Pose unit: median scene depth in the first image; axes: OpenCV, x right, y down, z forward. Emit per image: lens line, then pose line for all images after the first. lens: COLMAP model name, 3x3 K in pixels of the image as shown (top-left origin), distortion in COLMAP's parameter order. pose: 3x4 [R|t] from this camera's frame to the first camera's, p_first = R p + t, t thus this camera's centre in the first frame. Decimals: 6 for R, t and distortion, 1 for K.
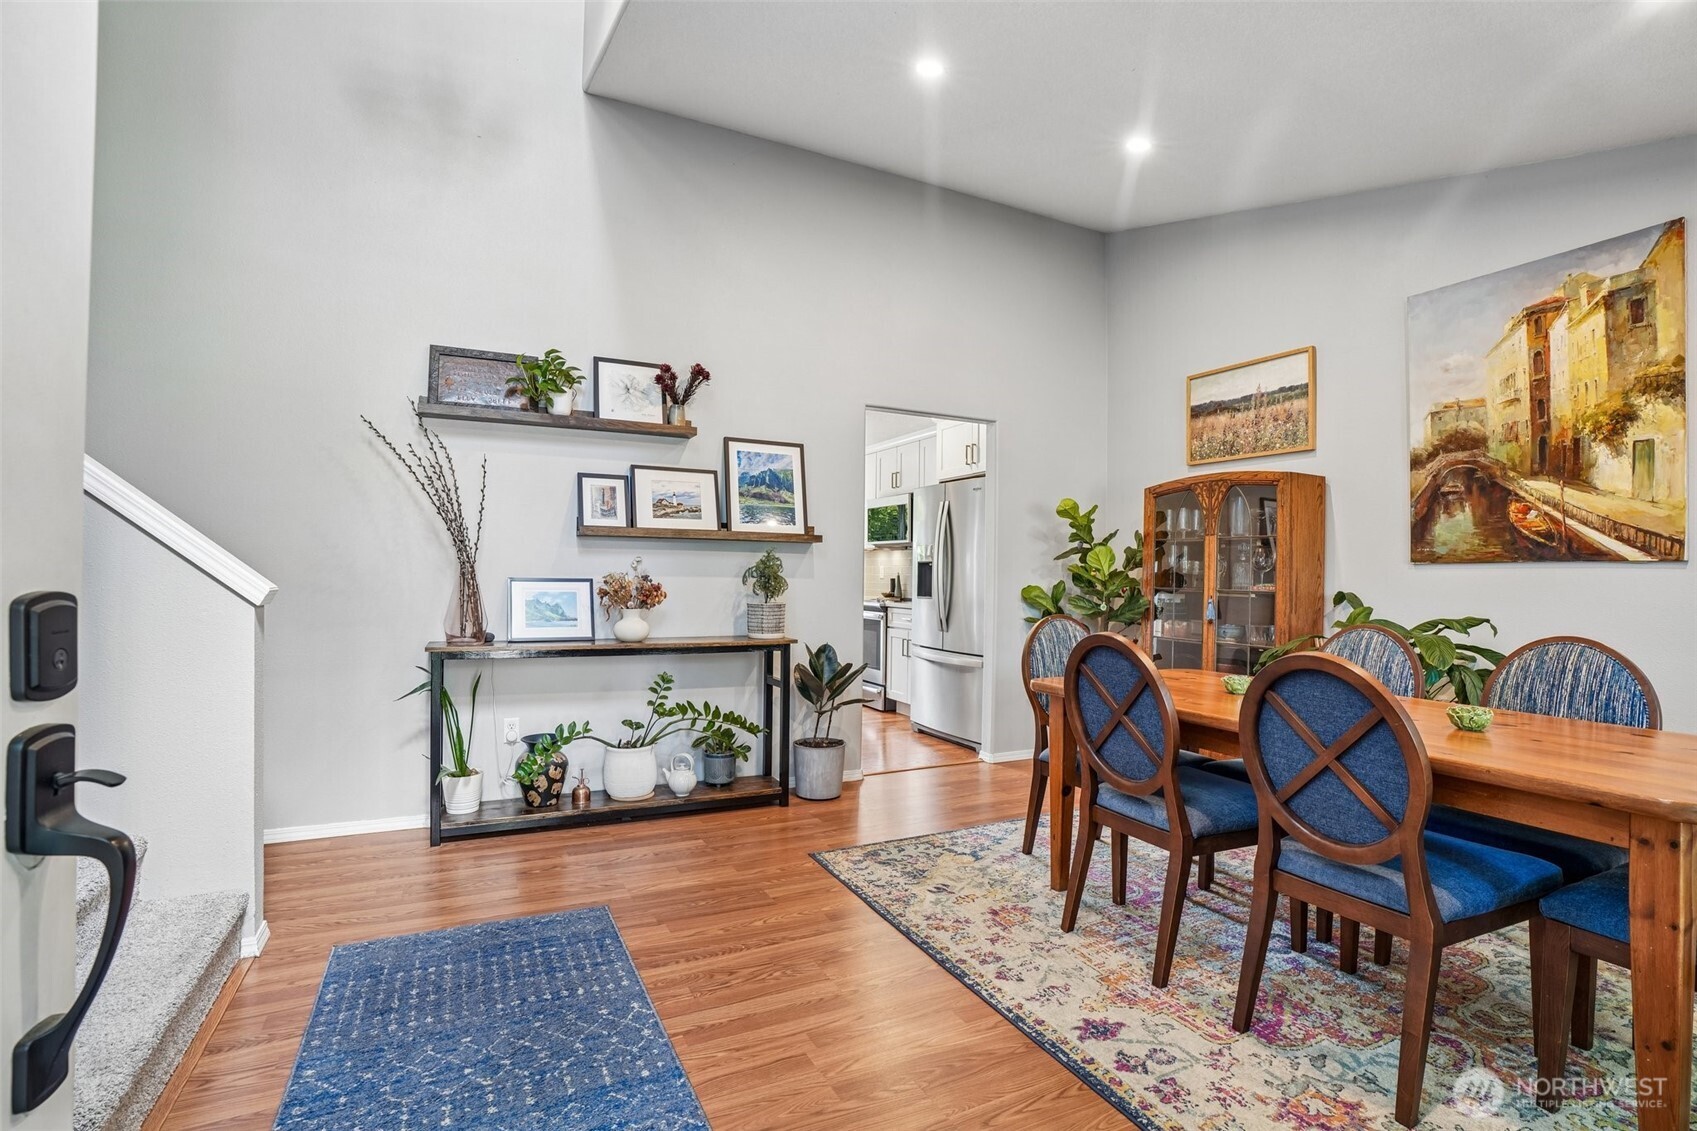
lens RADIAL K [[787.7, 0, 840.6], [0, 787.7, 561.0], [0, 0, 1]] dist [-0.059900, 0.021943]
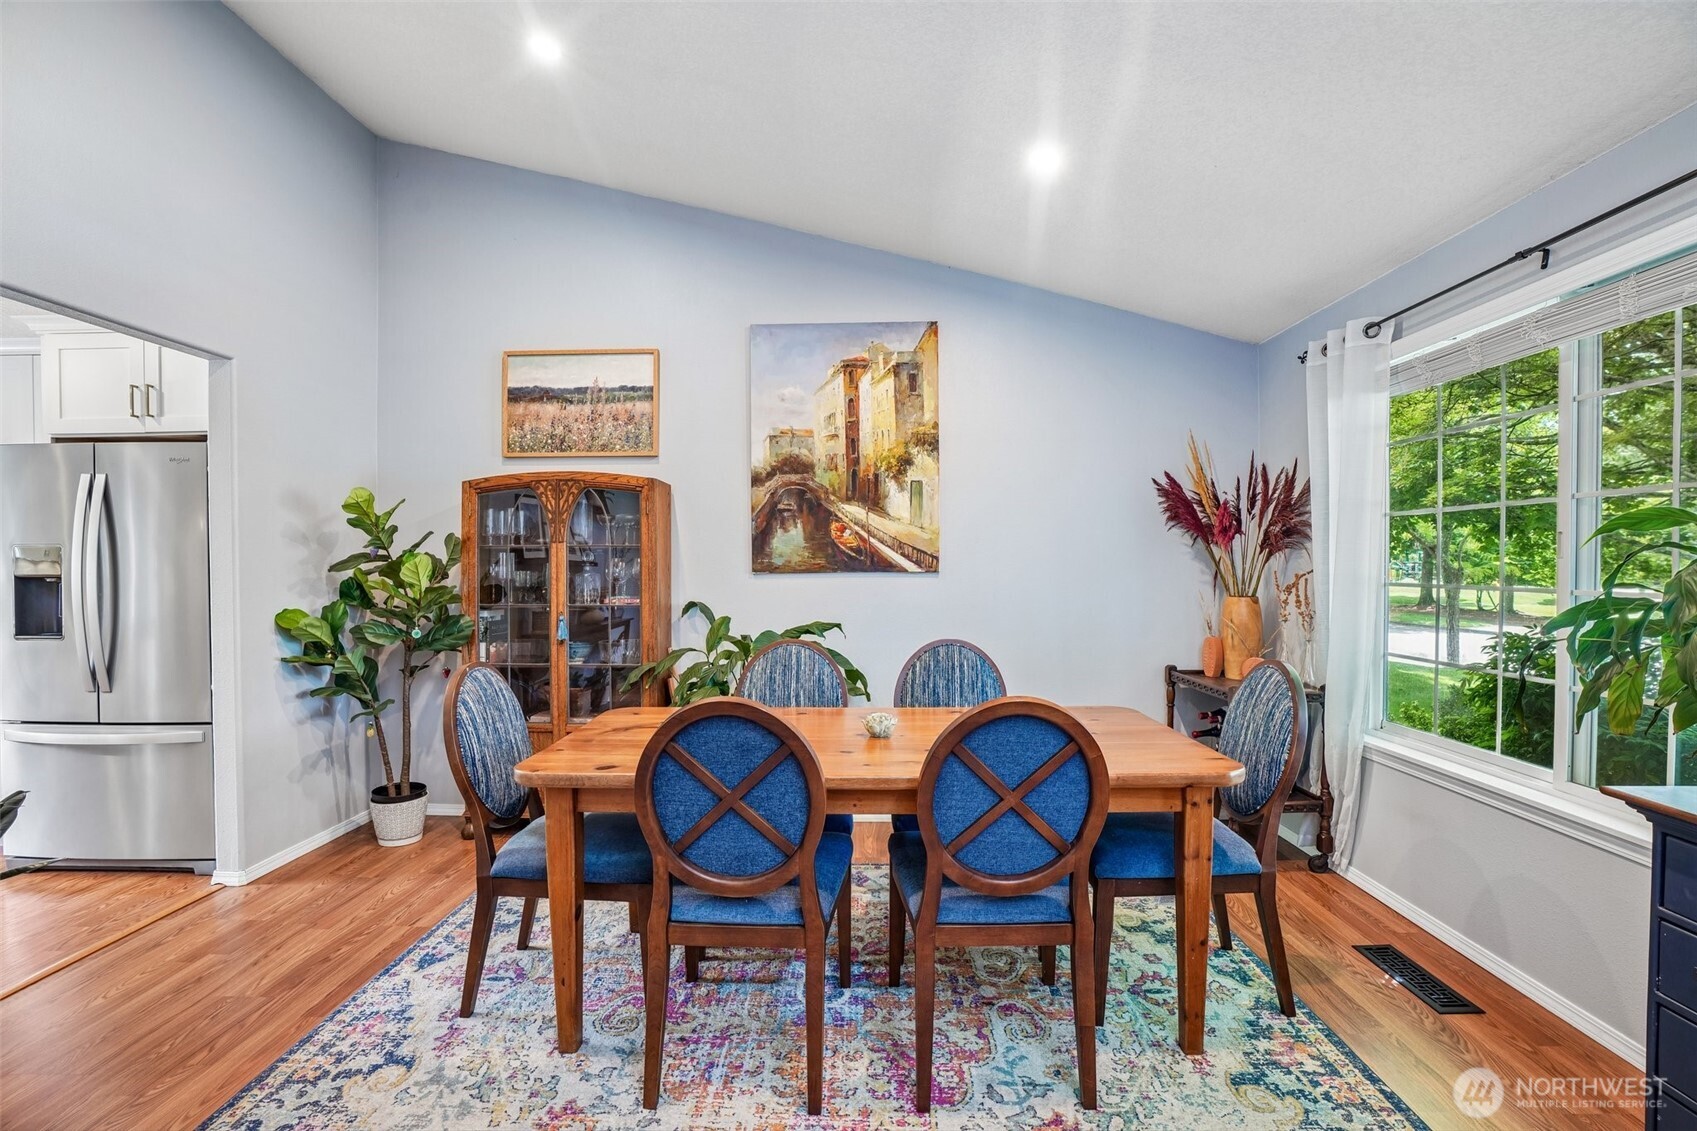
lens RADIAL K [[787.7, 0, 845.7], [0, 787.7, 572.5], [0, 0, 1]] dist [-0.059900, 0.021943]
pose [[0.463537, -0.029195, 0.885596, -0.192169], [-0.002725, 0.999405, 0.034374, -0.038942], [-0.886073, -0.018347, 0.463182, 0.396001]]
